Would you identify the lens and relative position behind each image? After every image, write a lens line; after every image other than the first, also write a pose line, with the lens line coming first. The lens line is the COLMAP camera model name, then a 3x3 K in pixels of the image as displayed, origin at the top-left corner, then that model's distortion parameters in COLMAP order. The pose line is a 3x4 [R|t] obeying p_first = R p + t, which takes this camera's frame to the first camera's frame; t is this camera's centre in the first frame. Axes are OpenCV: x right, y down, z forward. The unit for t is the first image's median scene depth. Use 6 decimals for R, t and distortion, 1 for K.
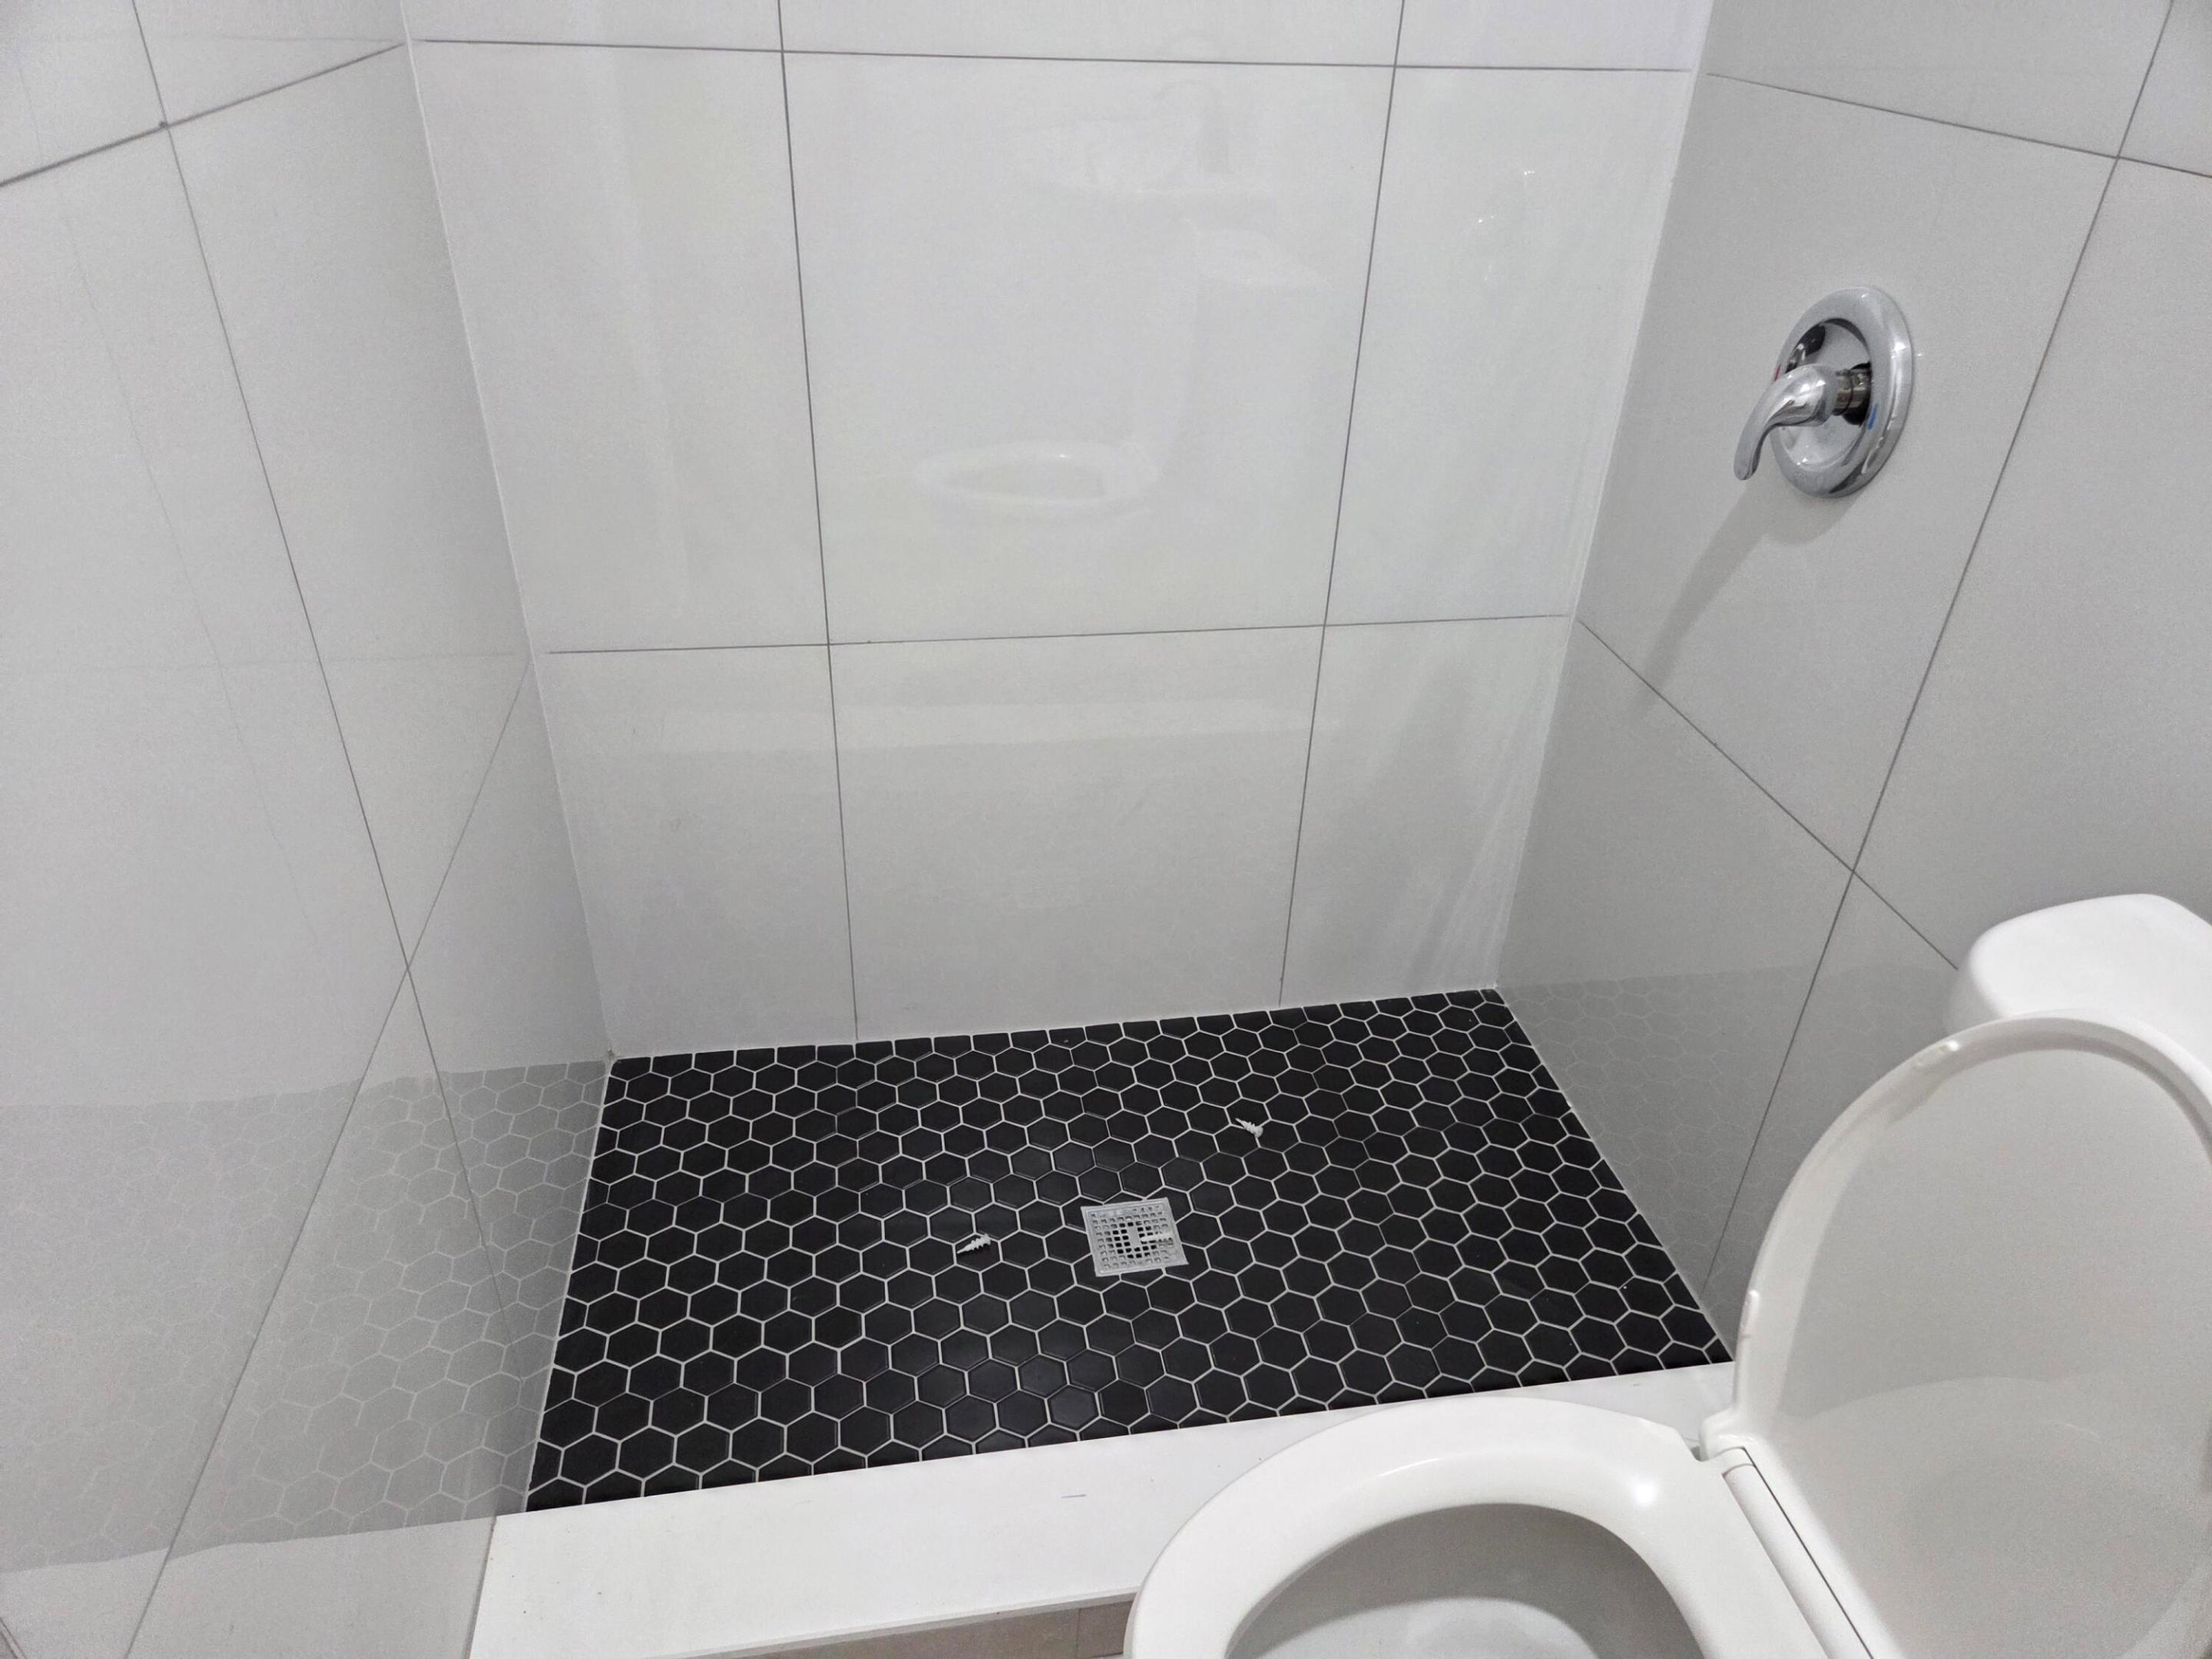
lens RADIAL K [[1472.1, 0, 1115.7], [0, 1472.1, 858.4], [0, 0, 1]] dist [0.071229, -0.055062]
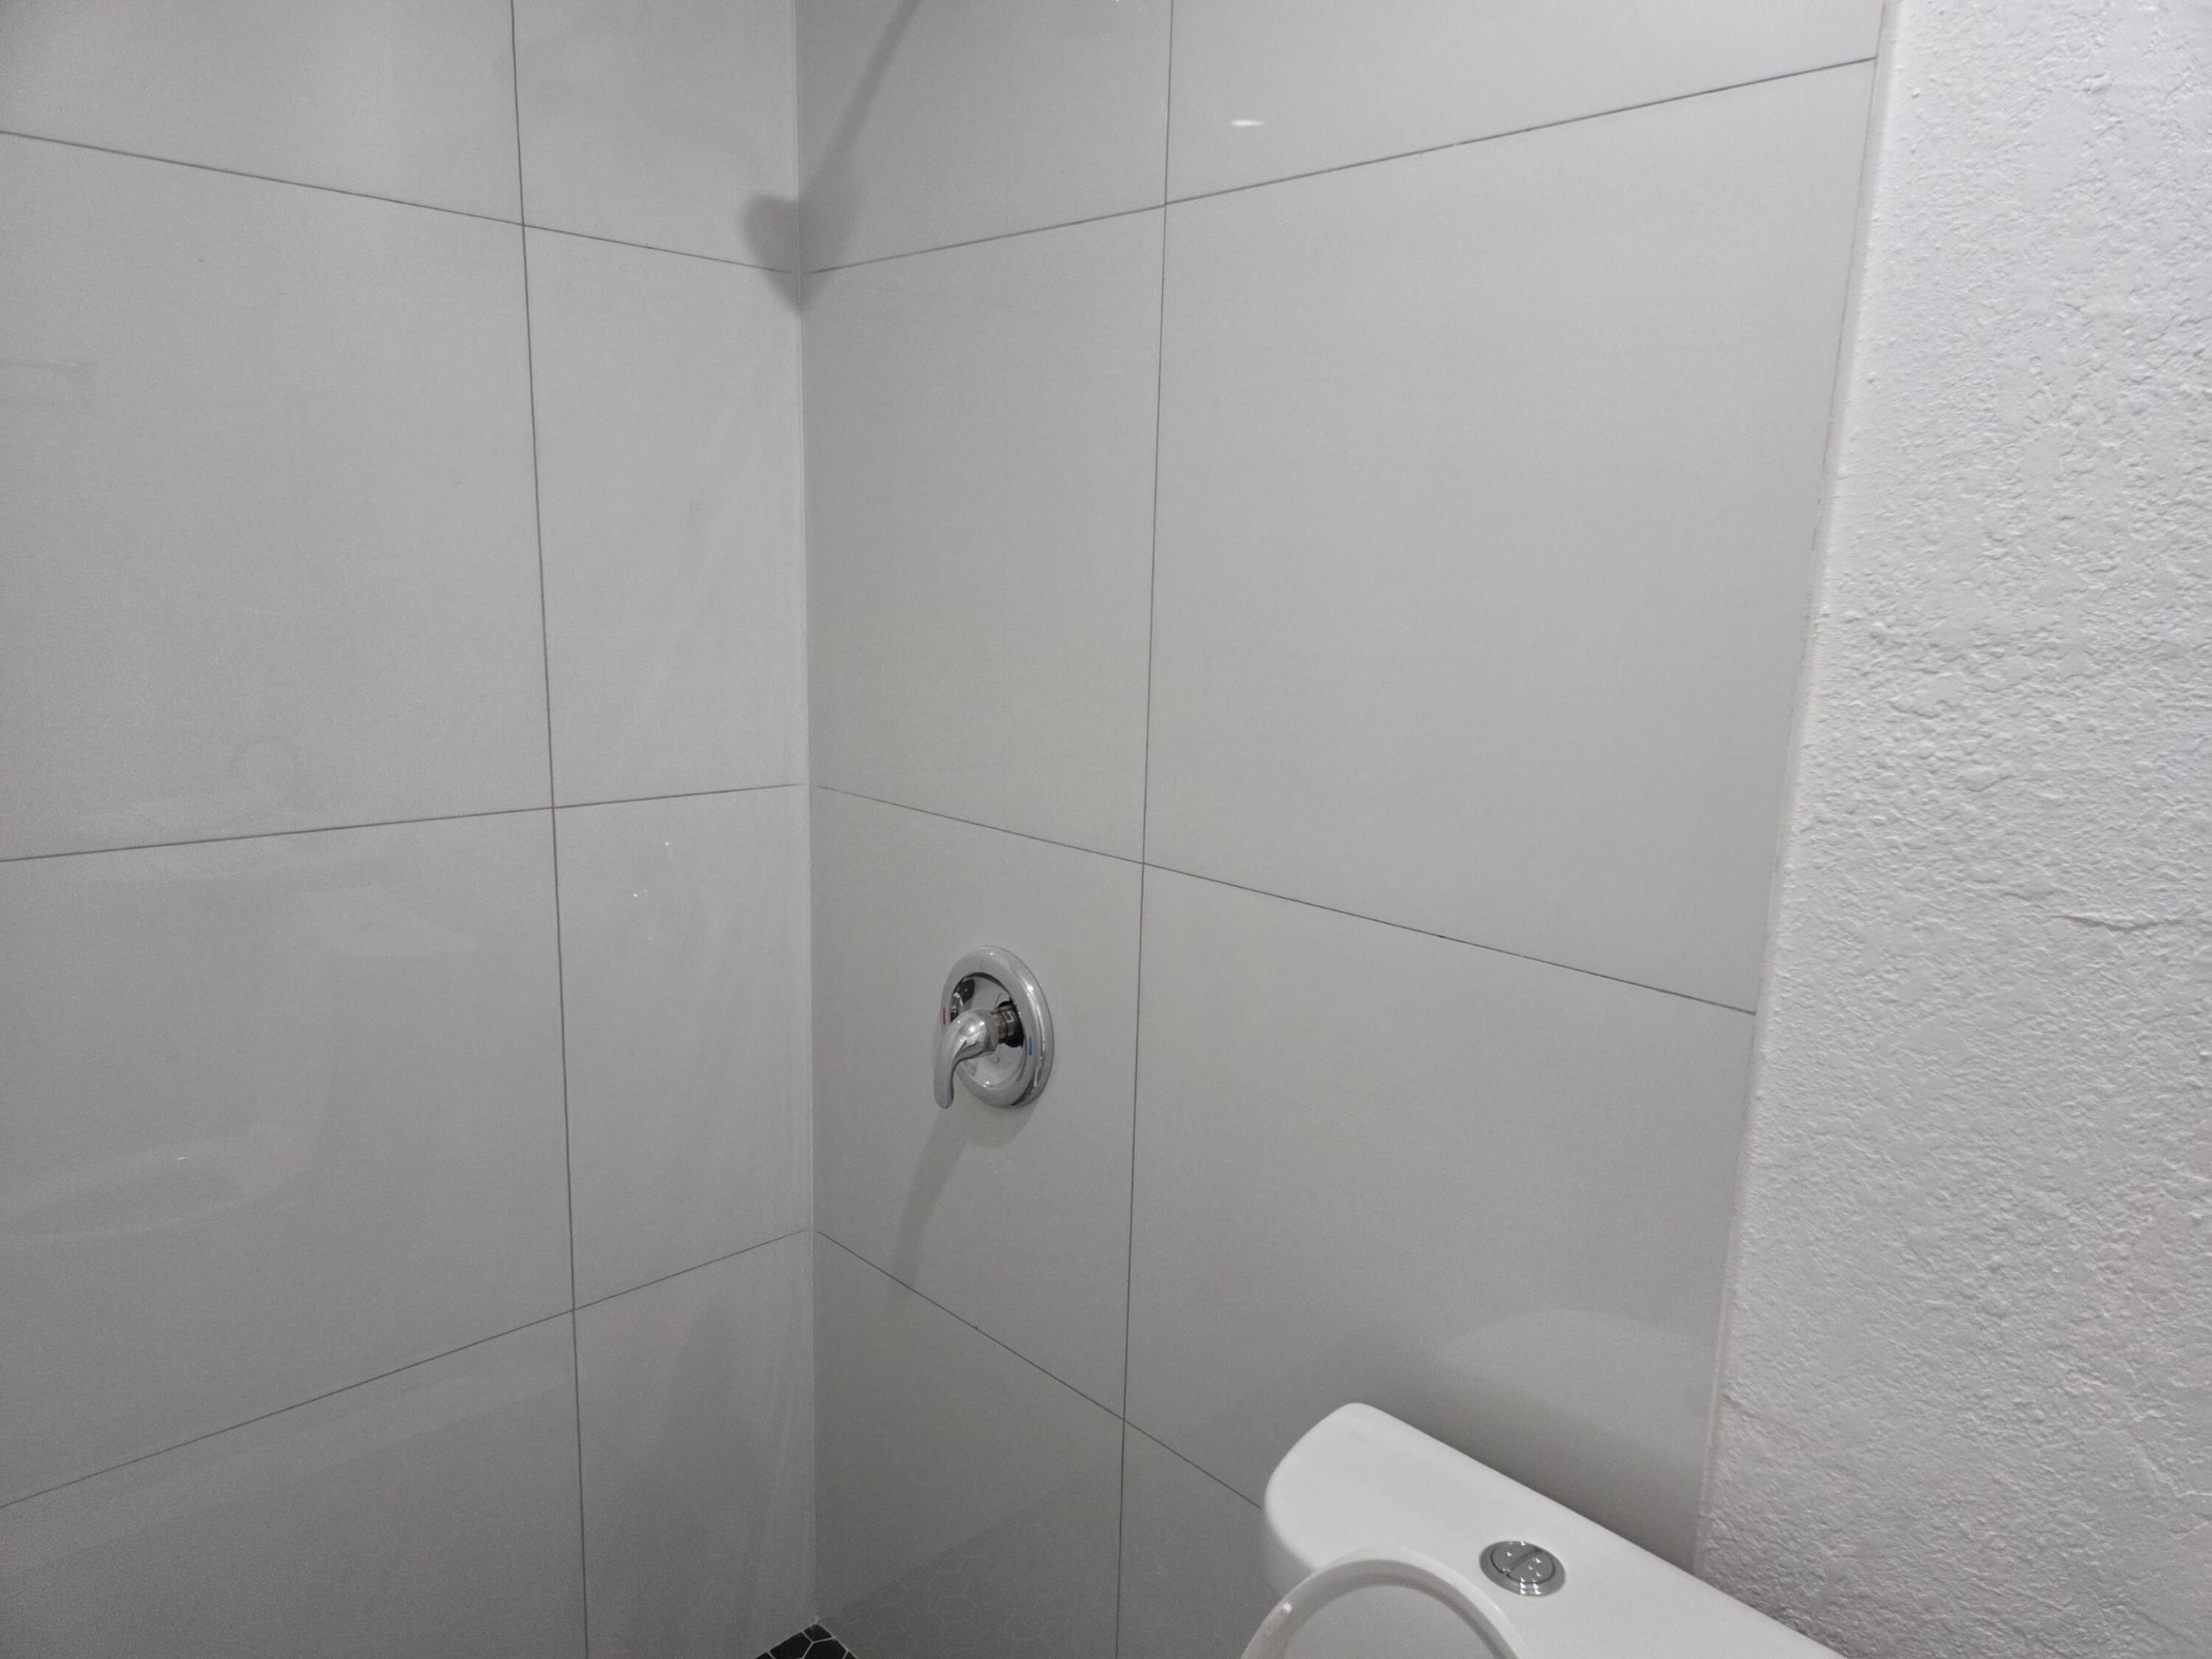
lens RADIAL K [[1472.1, 0, 1106.6], [0, 1472.1, 850.8], [0, 0, 1]] dist [0.071229, -0.055062]
pose [[0.830738, -0.121495, 0.543243, -0.073951], [0.301154, 0.918838, -0.255034, -0.096636], [-0.468167, 0.375466, 0.799903, -0.058375]]
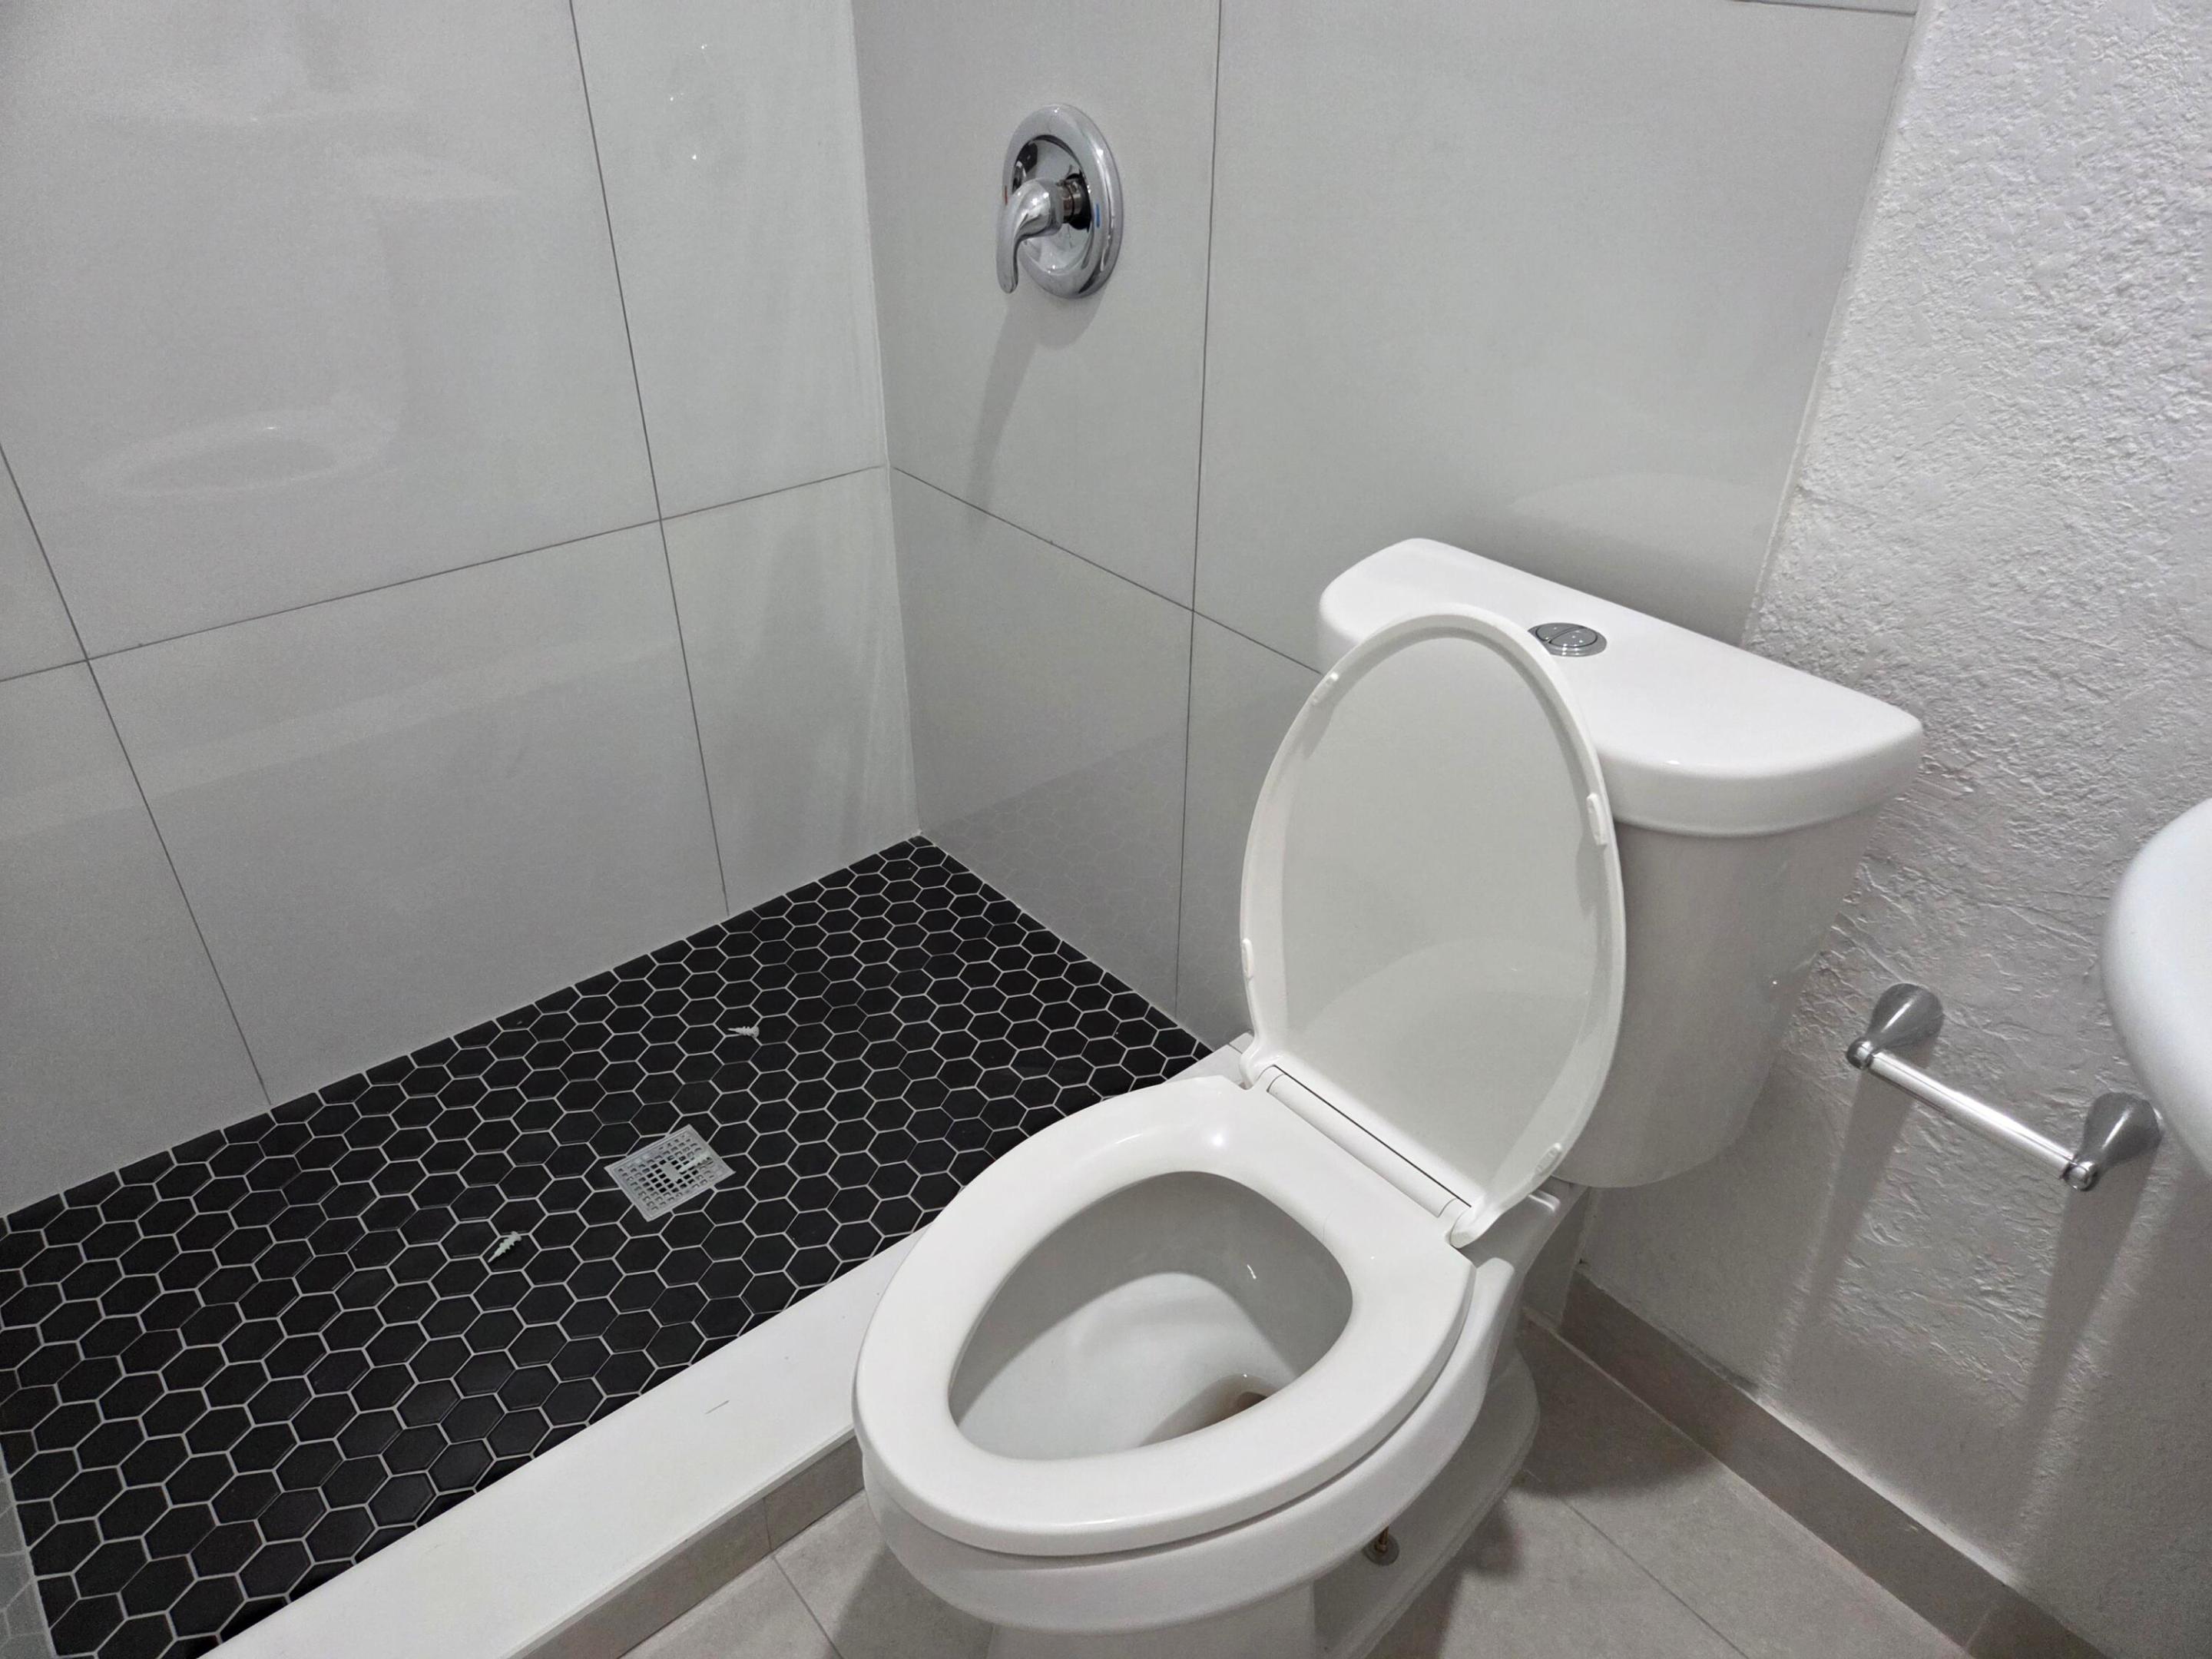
lens RADIAL K [[1472.1, 0, 1112.8], [0, 1472.1, 842.5], [0, 0, 1]] dist [0.071229, -0.055062]
pose [[0.859447, -0.304953, 0.410310, -0.086303], [0.292887, 0.951543, 0.093723, 0.051362], [-0.419009, 0.039624, 0.907117, -0.020396]]
